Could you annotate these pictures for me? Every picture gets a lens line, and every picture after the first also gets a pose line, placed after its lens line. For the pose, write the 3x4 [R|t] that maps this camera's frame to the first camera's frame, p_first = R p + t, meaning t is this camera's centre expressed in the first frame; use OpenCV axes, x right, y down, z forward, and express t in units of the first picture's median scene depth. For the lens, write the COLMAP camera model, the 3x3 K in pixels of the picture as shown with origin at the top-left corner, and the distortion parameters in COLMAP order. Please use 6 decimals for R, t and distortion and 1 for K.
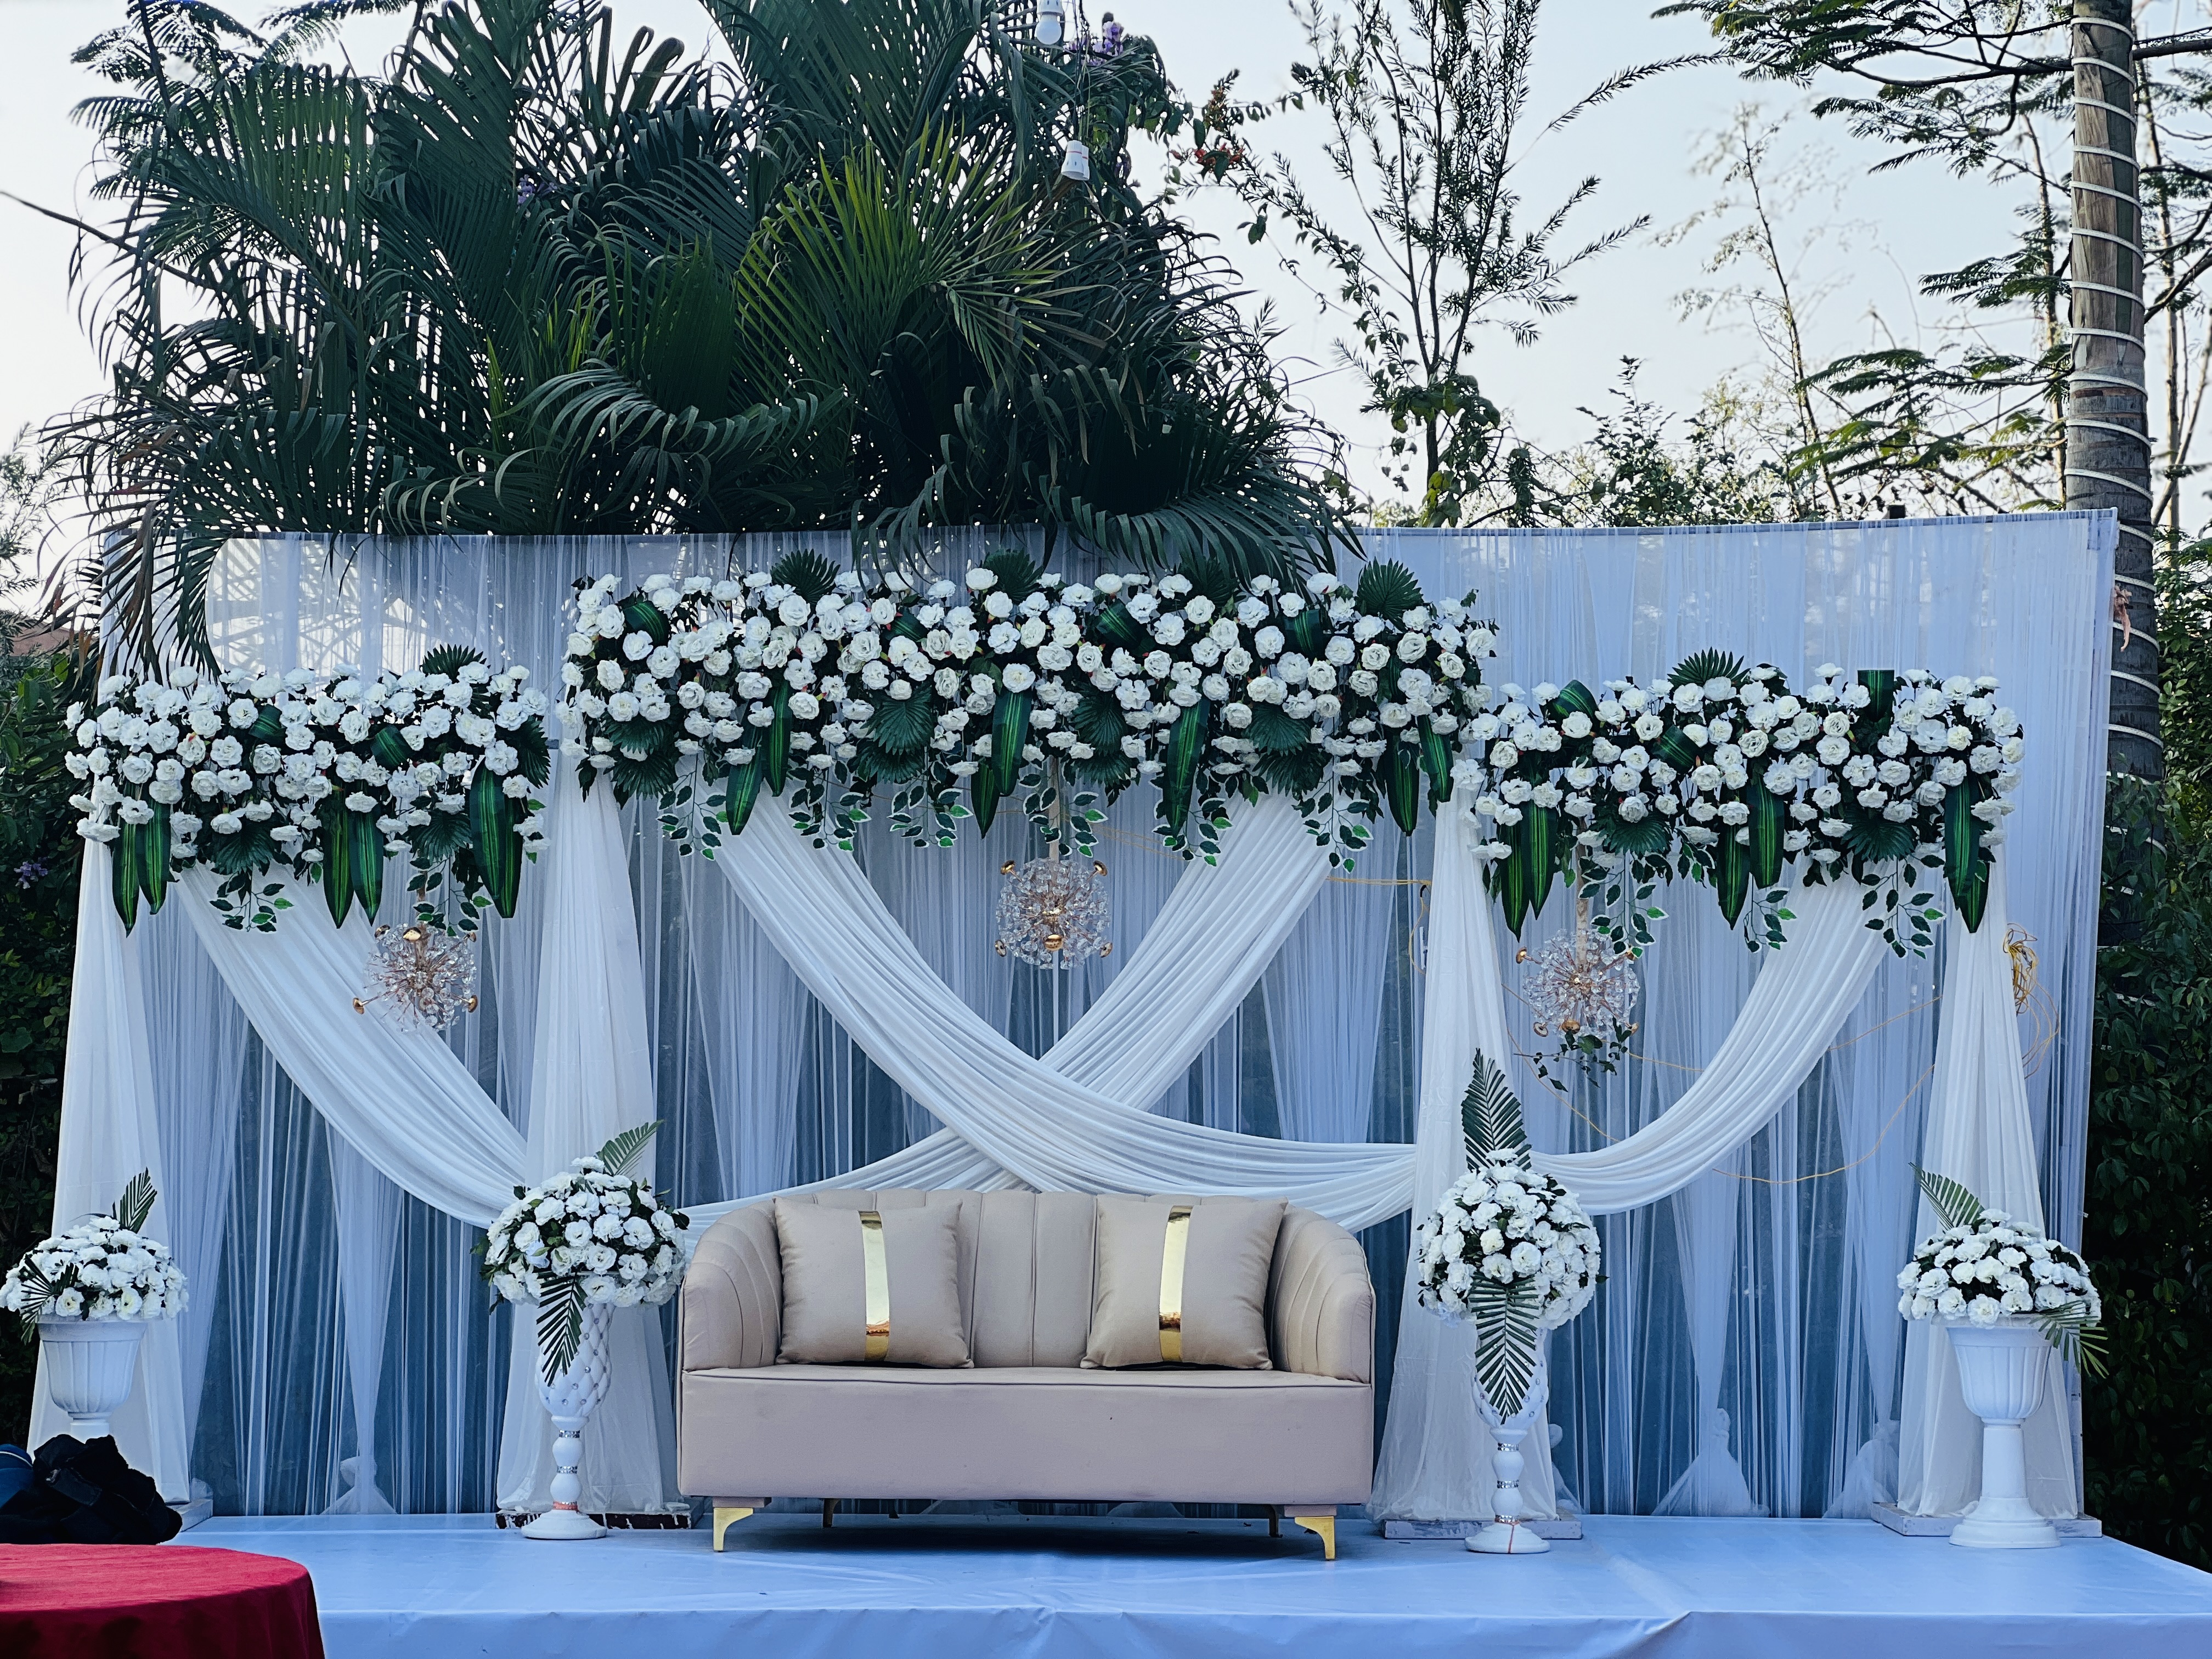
lens RADIAL K [[4825.3, 0, 1114.2], [0, 4825.3, 823.0], [0, 0, 1]] dist [-0.103791, 3.334628]
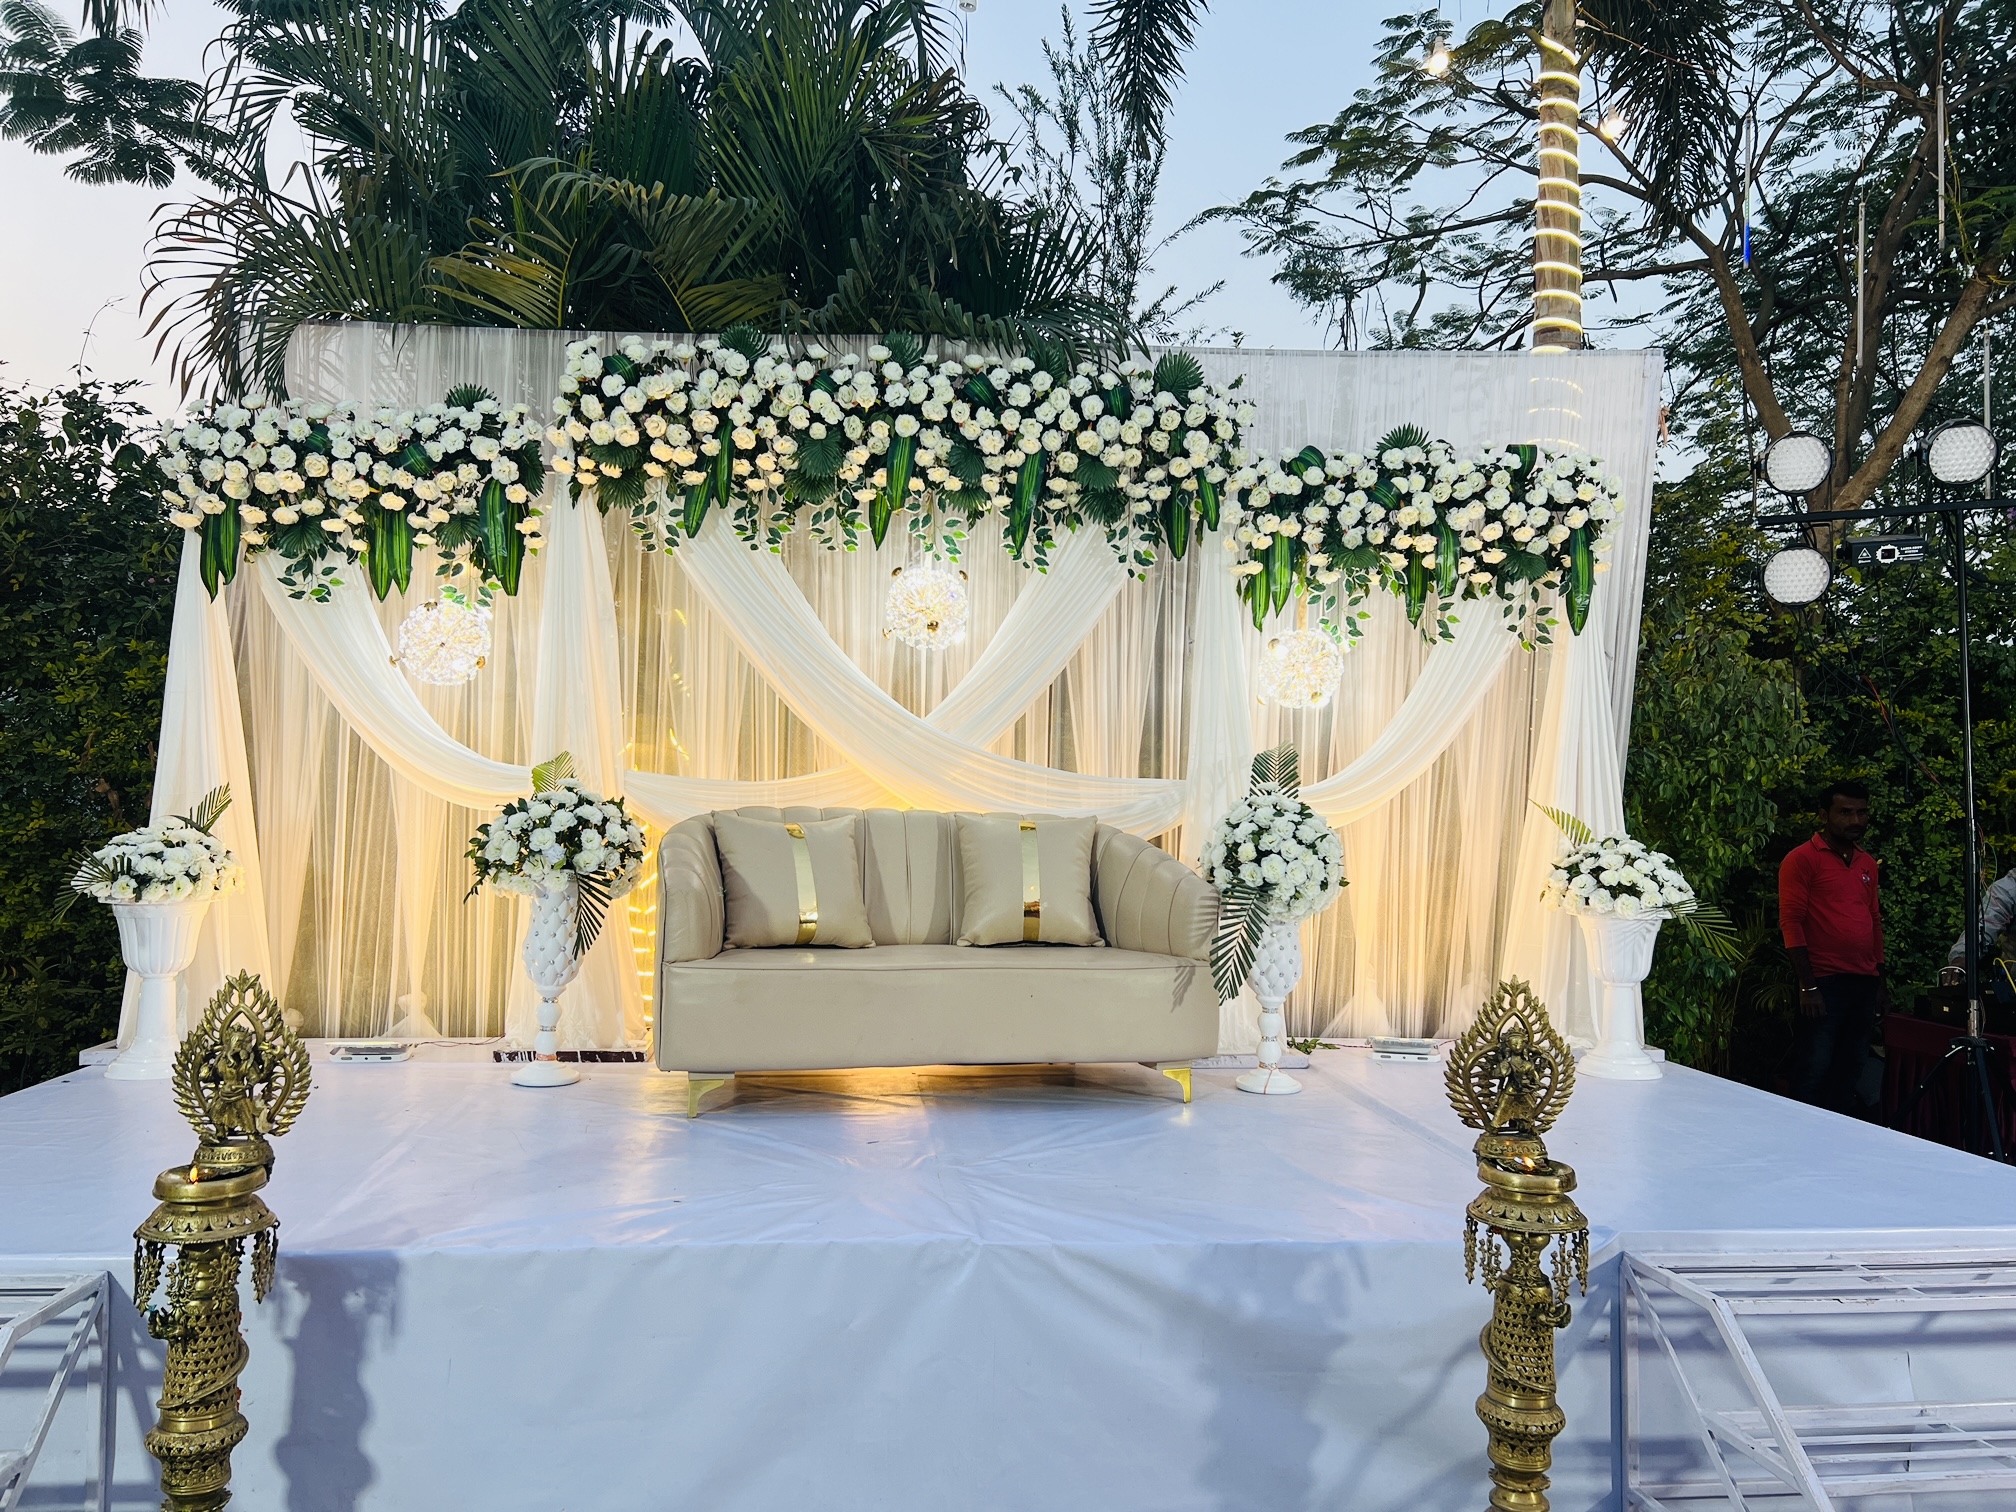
lens RADIAL K [[1780.1, 0, 1008.0], [0, 1780.1, 756.0], [0, 0, 1]] dist [0.007553, -0.001081]
pose [[0.997342, 0.015377, 0.071222, -0.025534], [-0.019445, 0.998197, 0.056781, 0.032189], [-0.070221, -0.058015, 0.995843, 0.502208]]
